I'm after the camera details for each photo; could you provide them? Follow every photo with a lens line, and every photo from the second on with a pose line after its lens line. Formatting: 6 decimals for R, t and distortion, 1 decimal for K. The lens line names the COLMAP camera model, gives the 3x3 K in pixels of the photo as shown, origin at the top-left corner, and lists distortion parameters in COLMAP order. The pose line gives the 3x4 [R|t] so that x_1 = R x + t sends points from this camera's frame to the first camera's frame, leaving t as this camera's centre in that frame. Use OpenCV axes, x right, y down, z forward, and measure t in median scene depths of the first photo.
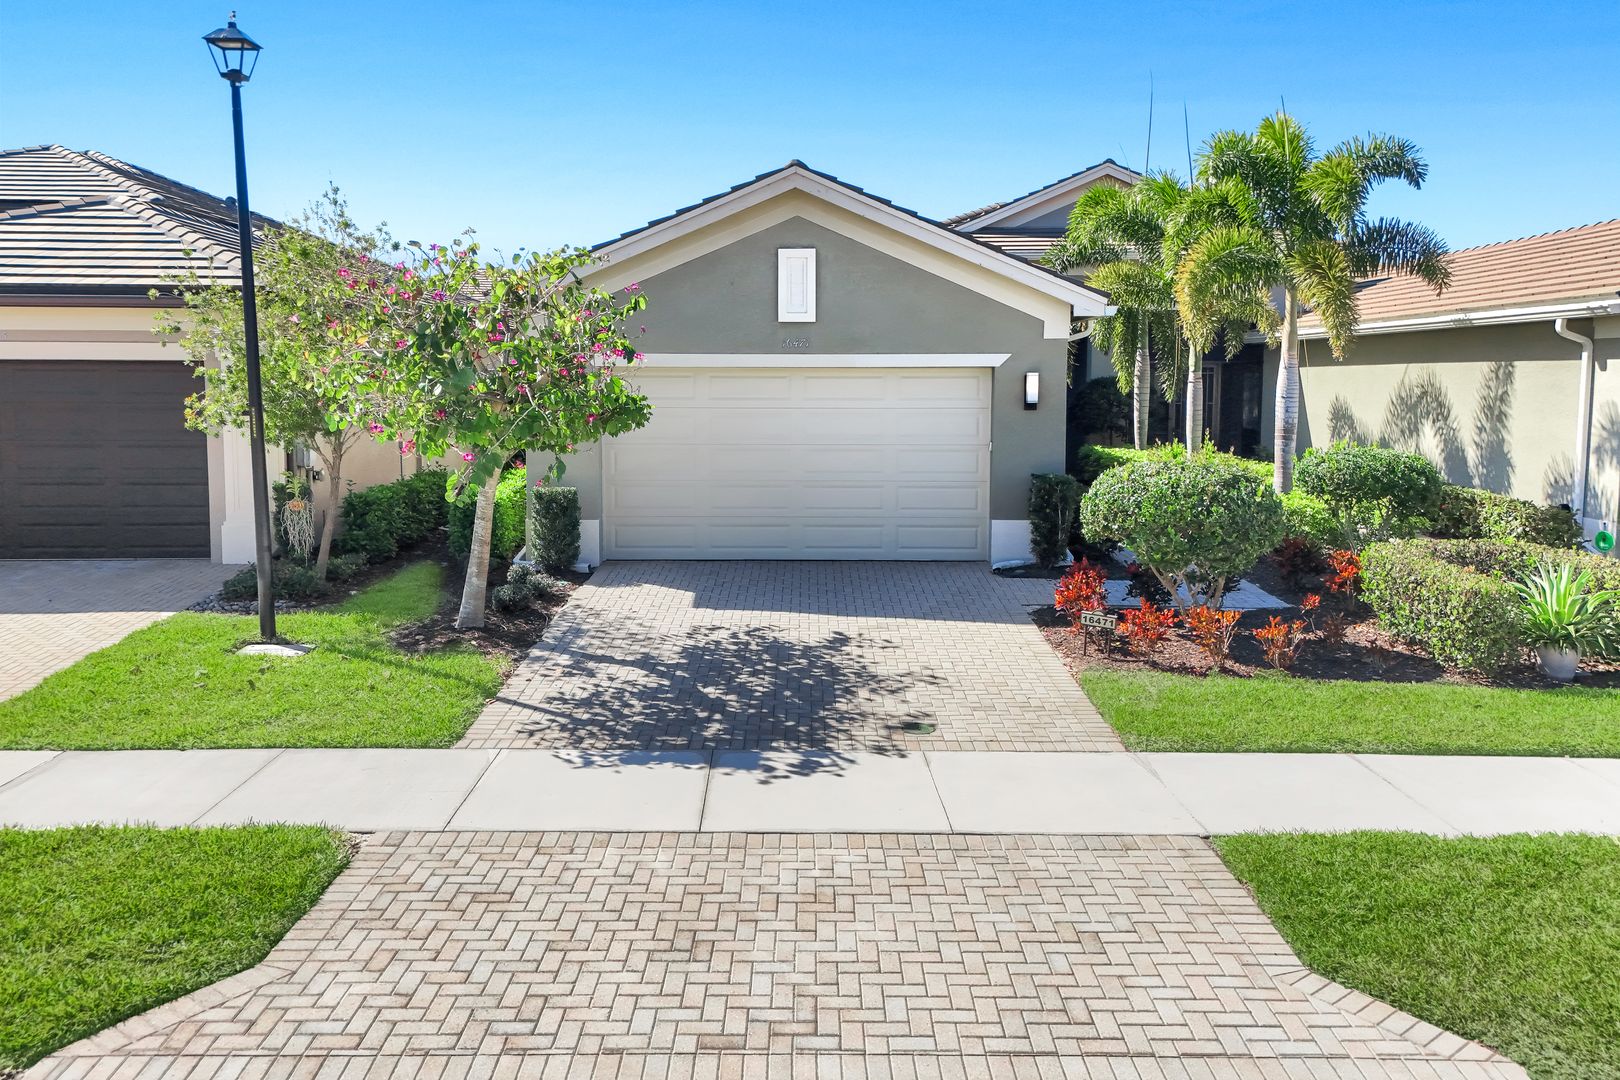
lens RADIAL K [[1193.0, 0, 801.6], [0, 1193.0, 471.7], [0, 0, 1]] dist [0.076044, -0.067406]
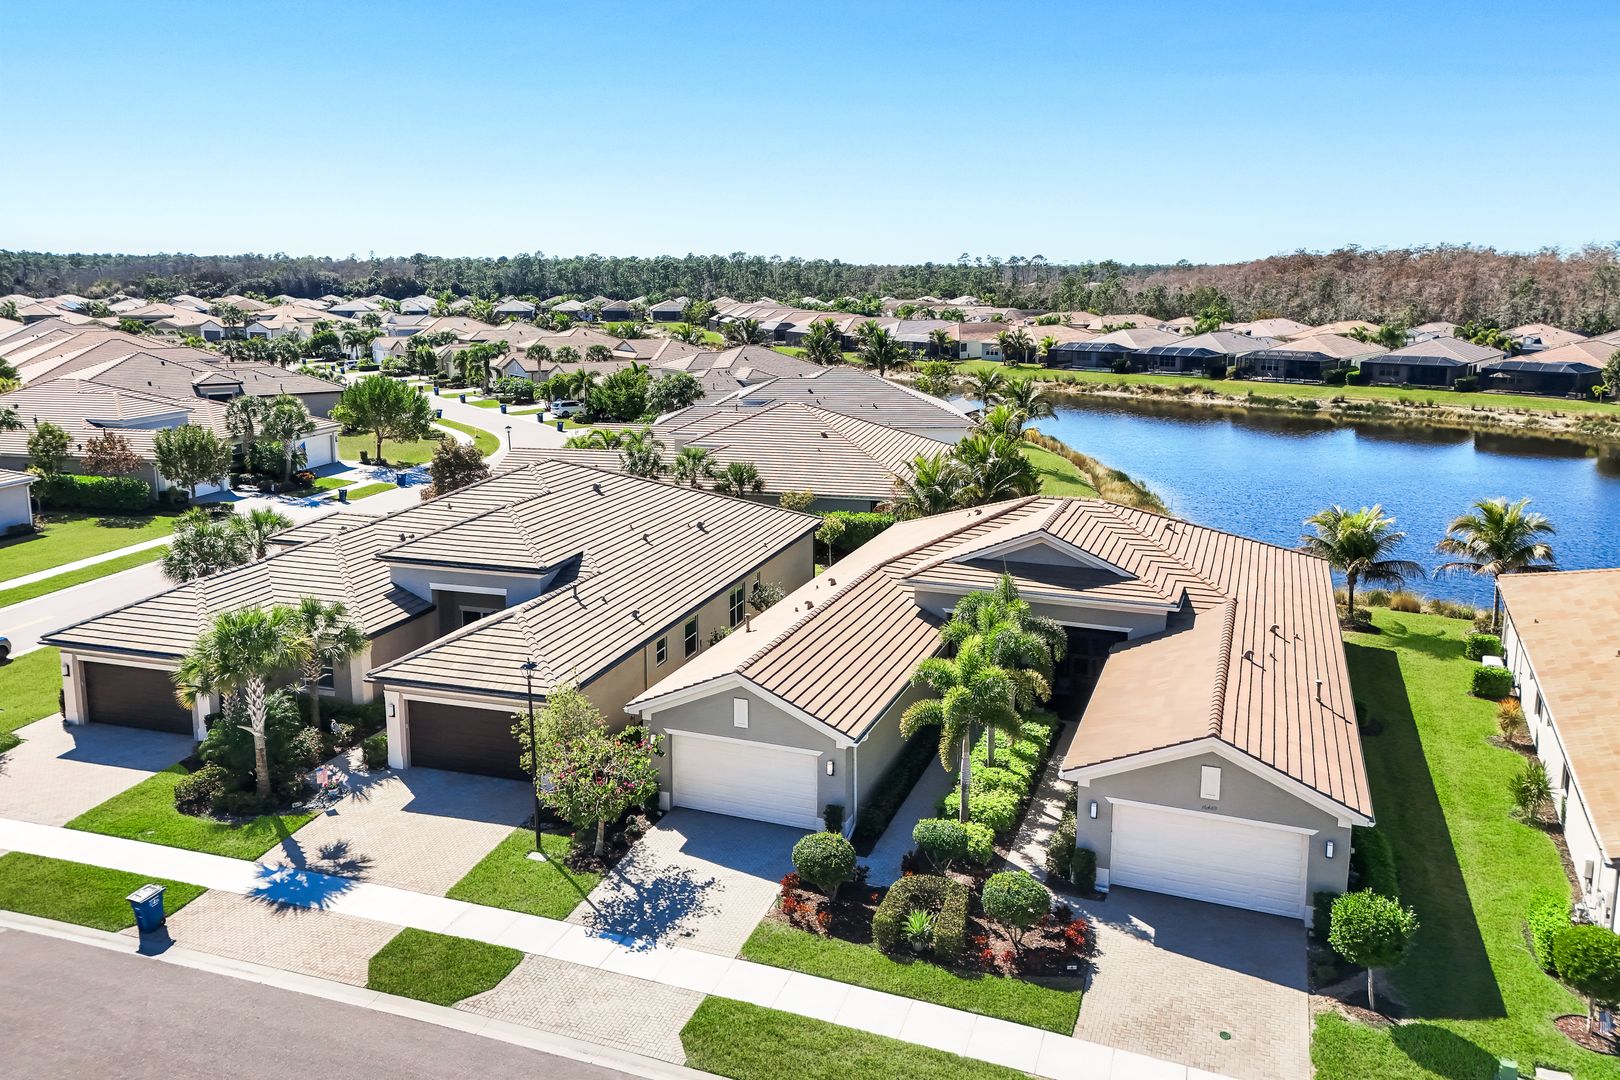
lens RADIAL K [[1193.0, 0, 803.0], [0, 1193.0, 471.9], [0, 0, 1]] dist [0.076044, -0.067406]
pose [[0.936233, 0.054653, -0.347104, 1.284419], [-0.023776, 0.995419, 0.092604, -1.198685], [0.350575, -0.078446, 0.933244, -1.650511]]
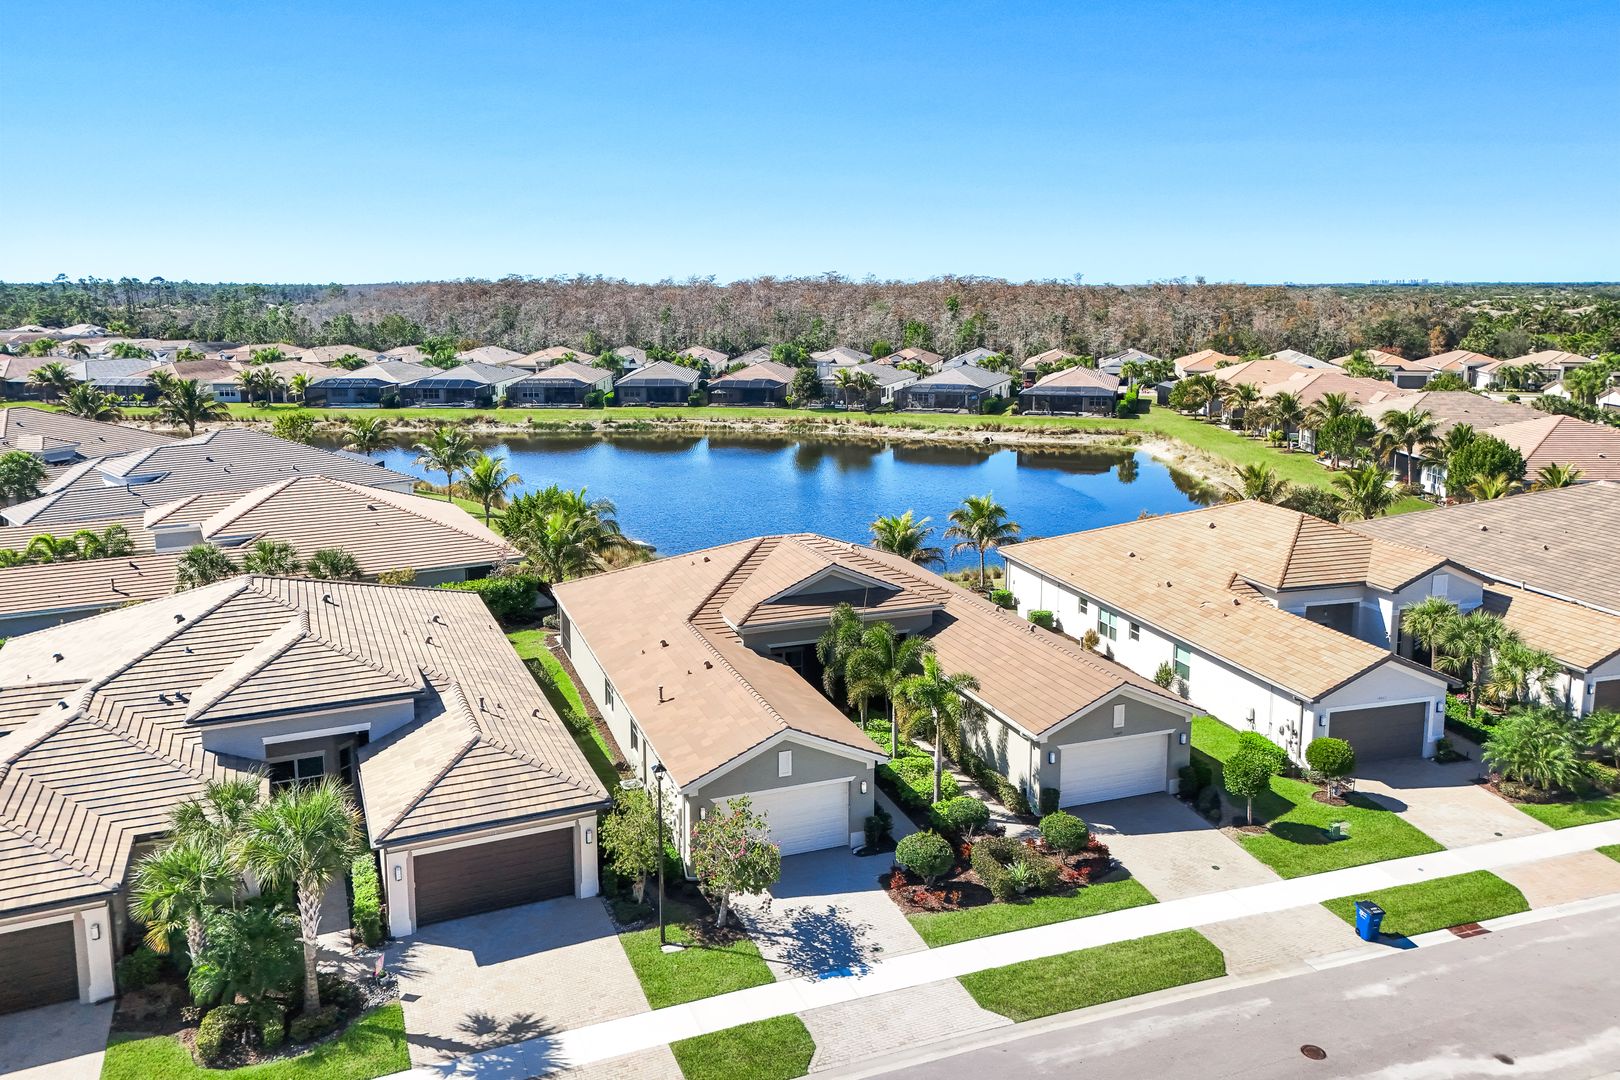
lens RADIAL K [[1193.0, 0, 797.1], [0, 1193.0, 480.2], [0, 0, 1]] dist [0.076044, -0.067406]
pose [[0.937331, -0.064018, 0.342508, -1.207331], [0.035525, 0.995413, 0.088832, -1.437708], [-0.346624, -0.071097, 0.935306, -2.128767]]
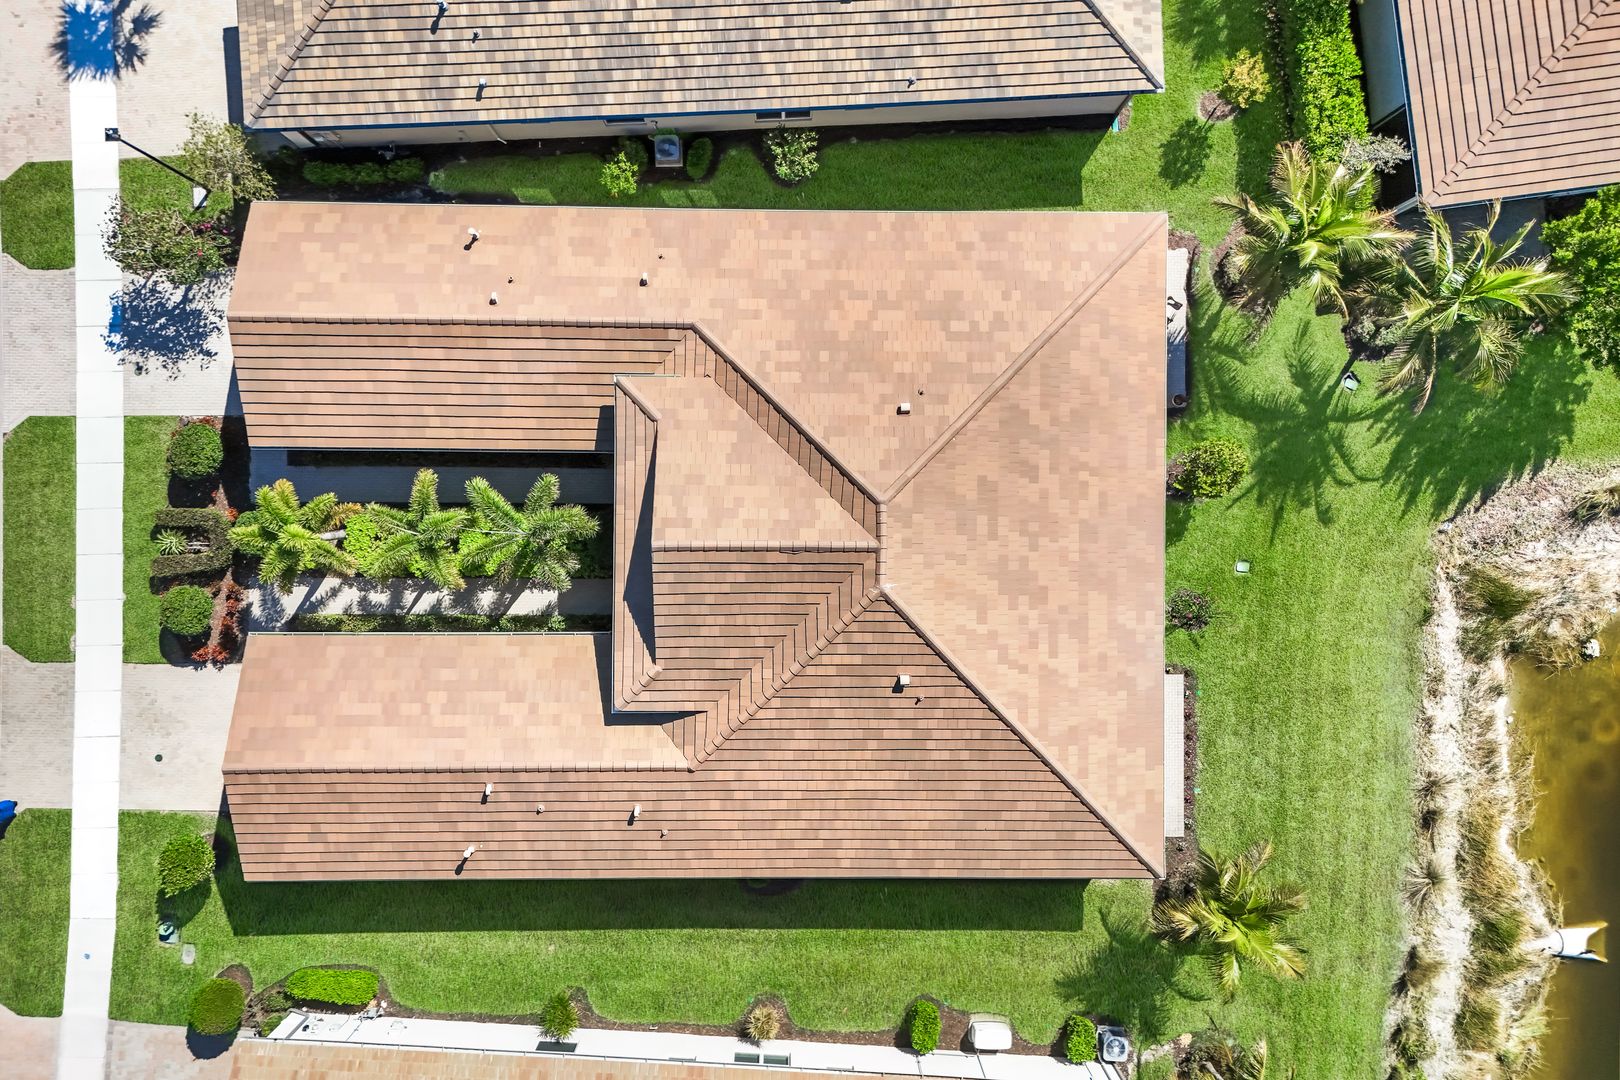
lens RADIAL K [[1193.0, 0, 807.8], [0, 1193.0, 533.3], [0, 0, 1]] dist [0.076044, -0.067406]
pose [[0.003787, 0.999874, -0.015443, 0.660271], [-0.101899, 0.015749, 0.994670, -3.794612], [0.994788, -0.002193, 0.101946, 2.564340]]
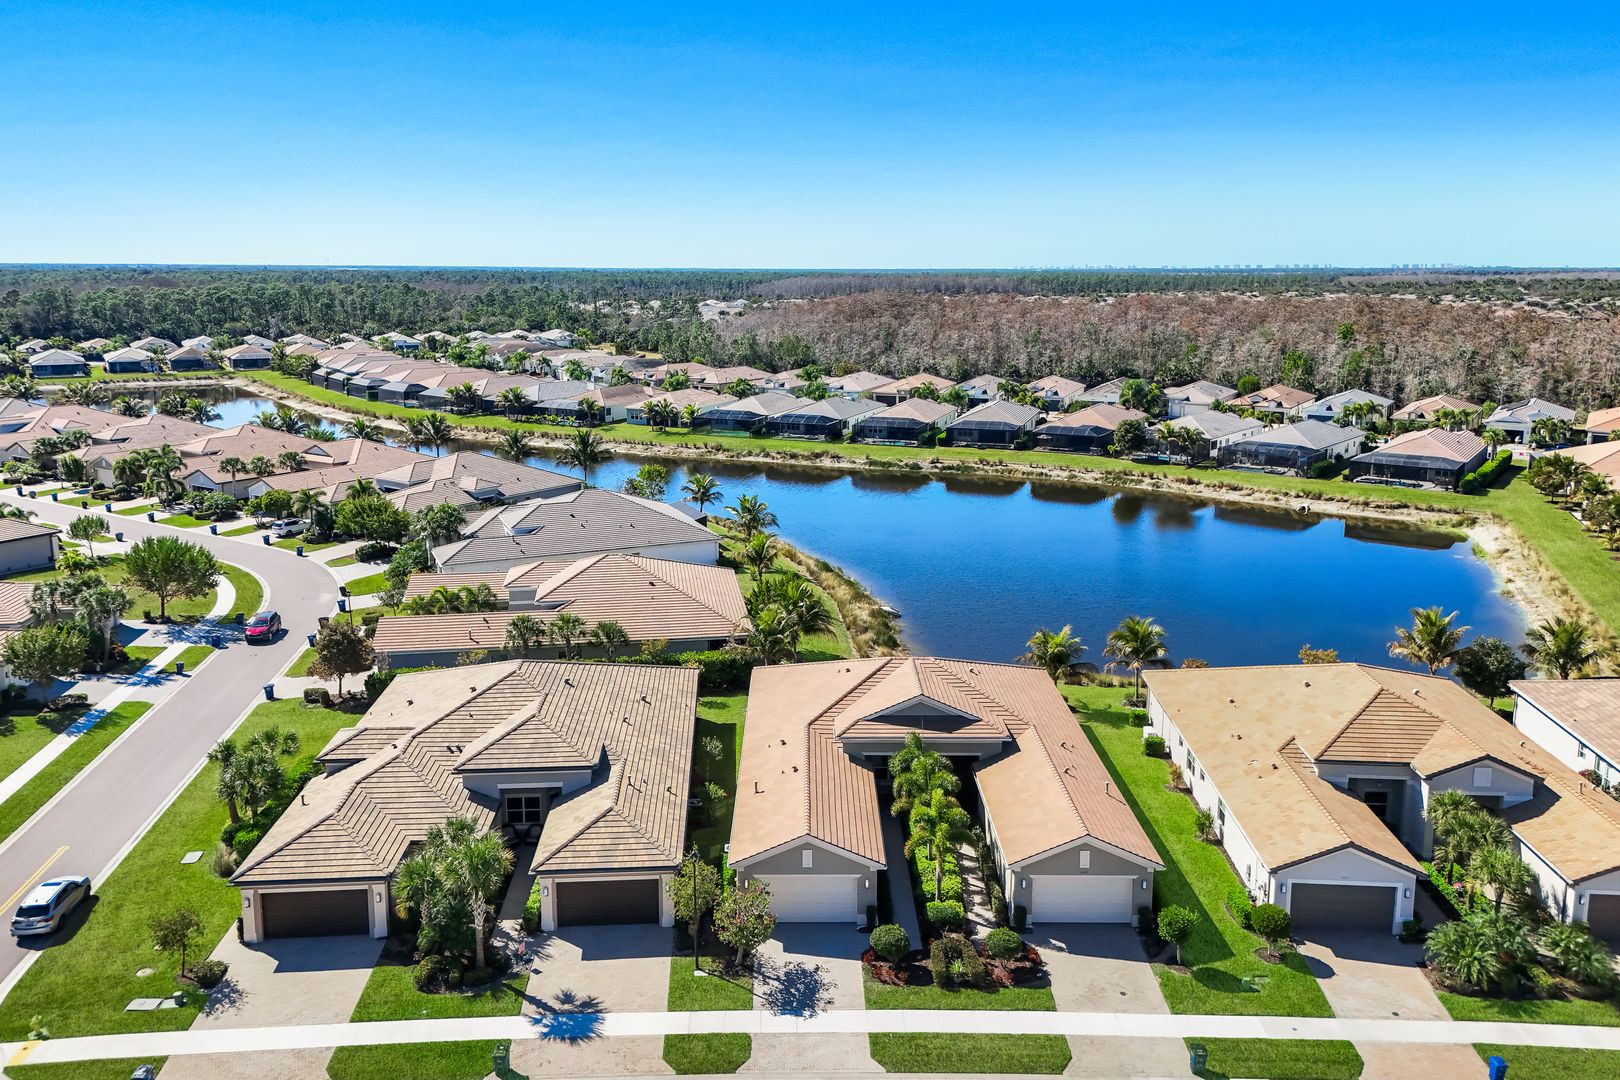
lens RADIAL K [[1193.0, 0, 797.1], [0, 1193.0, 484.2], [0, 0, 1]] dist [0.076044, -0.067406]
pose [[0.999962, -0.006625, 0.005680, -0.067301], [0.006031, 0.995088, 0.098812, -2.409271], [-0.006307, -0.098774, 0.995090, -3.826612]]
